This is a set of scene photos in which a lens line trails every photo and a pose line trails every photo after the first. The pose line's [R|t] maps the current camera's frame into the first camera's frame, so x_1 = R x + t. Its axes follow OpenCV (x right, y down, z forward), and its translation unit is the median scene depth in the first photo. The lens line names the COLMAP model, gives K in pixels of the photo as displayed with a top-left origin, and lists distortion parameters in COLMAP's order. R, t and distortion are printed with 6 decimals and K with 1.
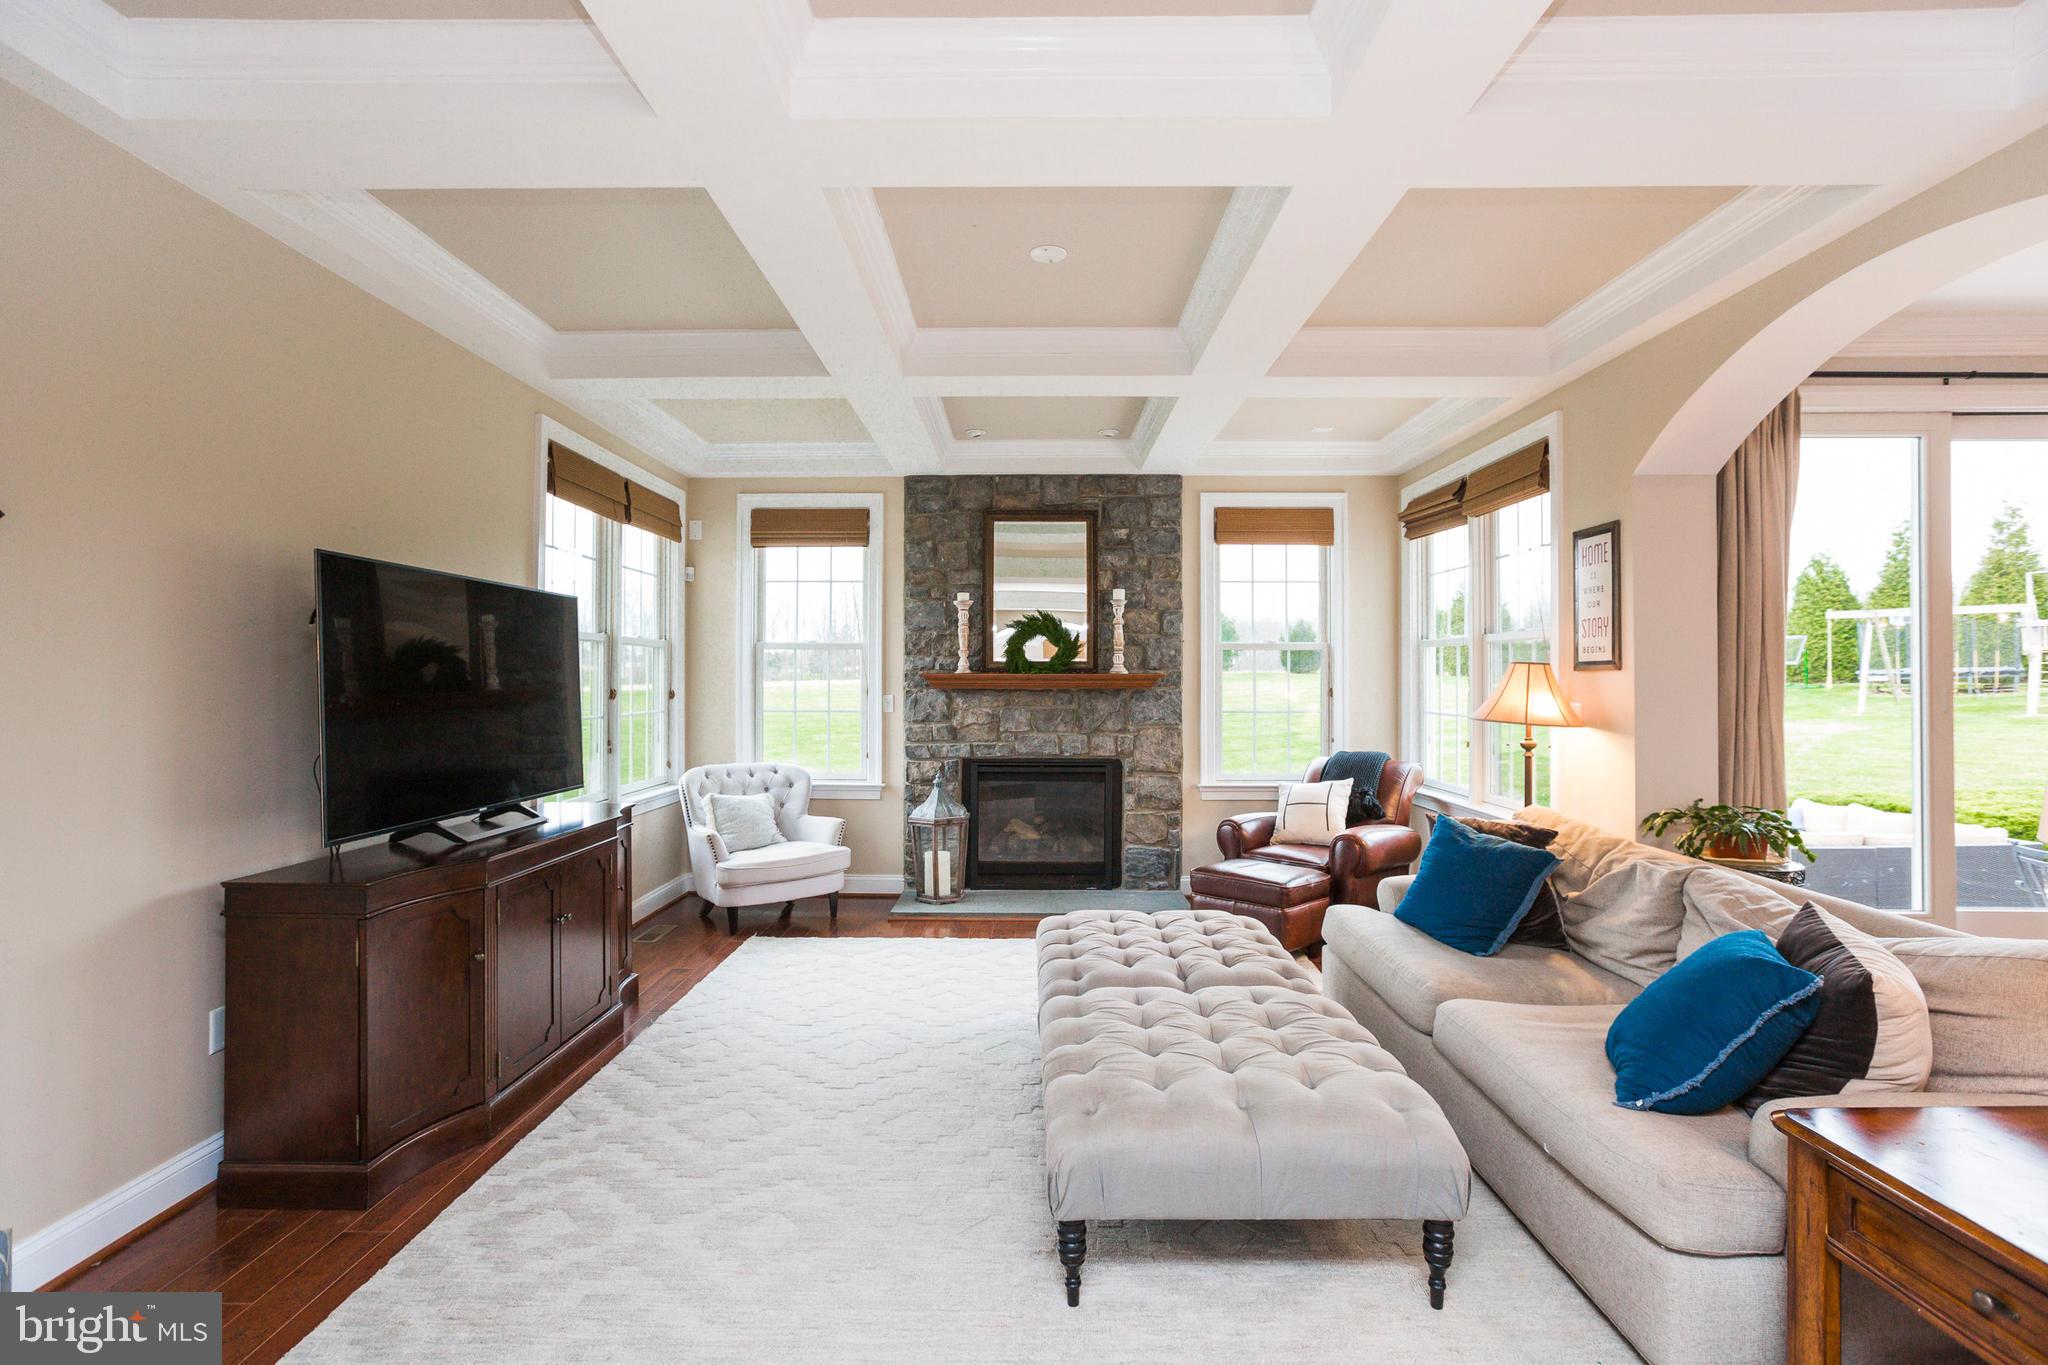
lens RADIAL K [[942.9, 0, 1023.9], [0, 942.9, 671.6], [0, 0, 1]] dist [-0.010599, 0.004320]
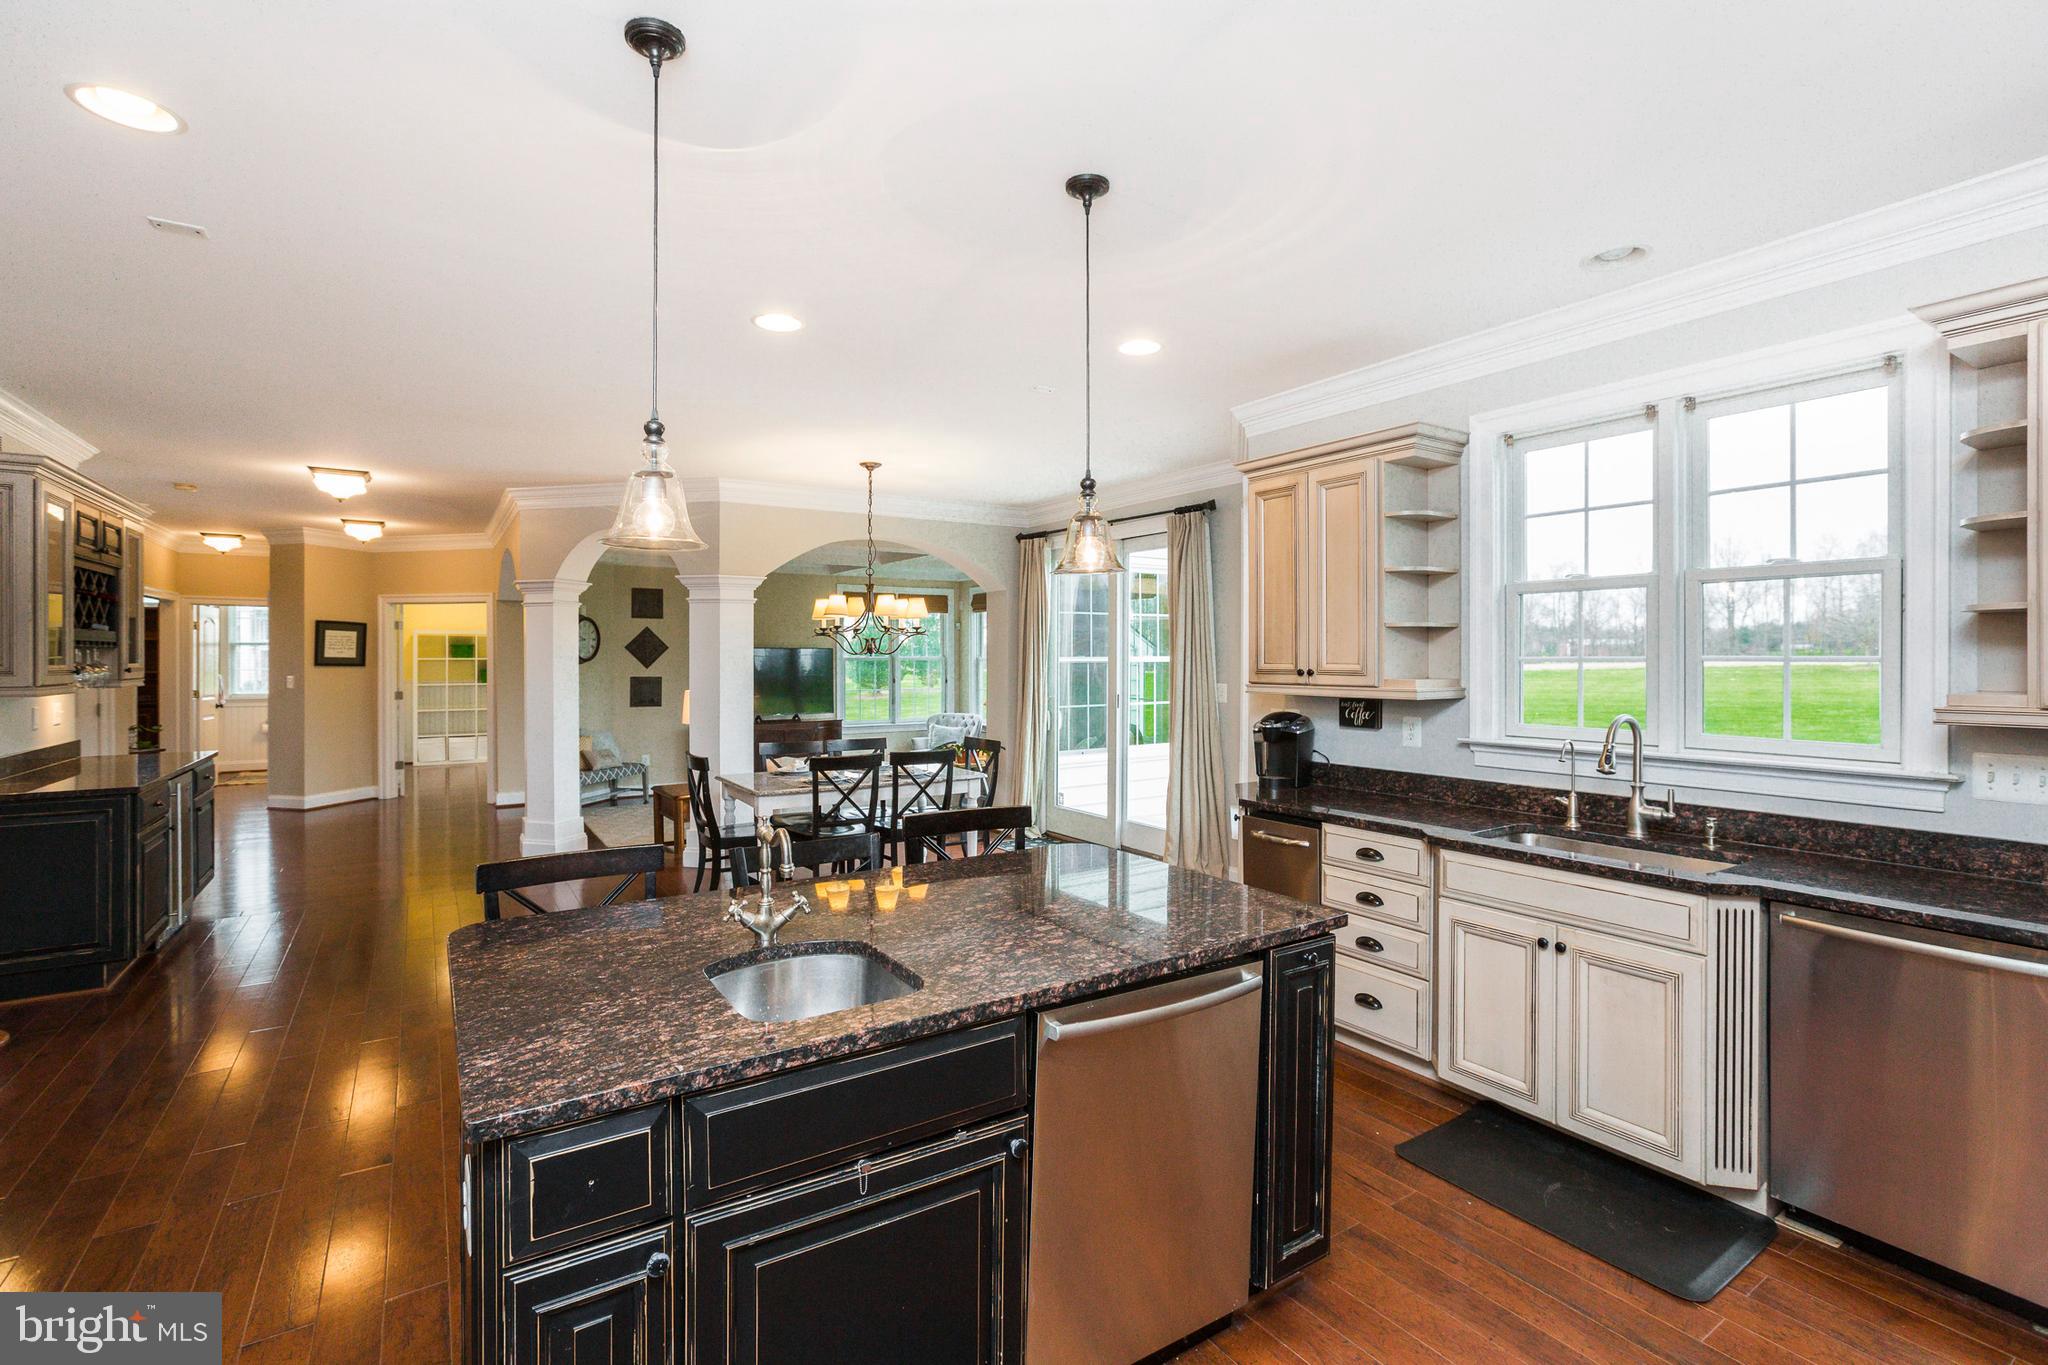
lens RADIAL K [[942.9, 0, 1005.2], [0, 942.9, 665.2], [0, 0, 1]] dist [-0.010599, 0.004320]
pose [[0.541800, 0.009620, -0.840452, 1.567516], [0.006342, 0.999859, 0.015533, -0.046702], [0.840484, -0.013746, 0.541663, -0.101722]]
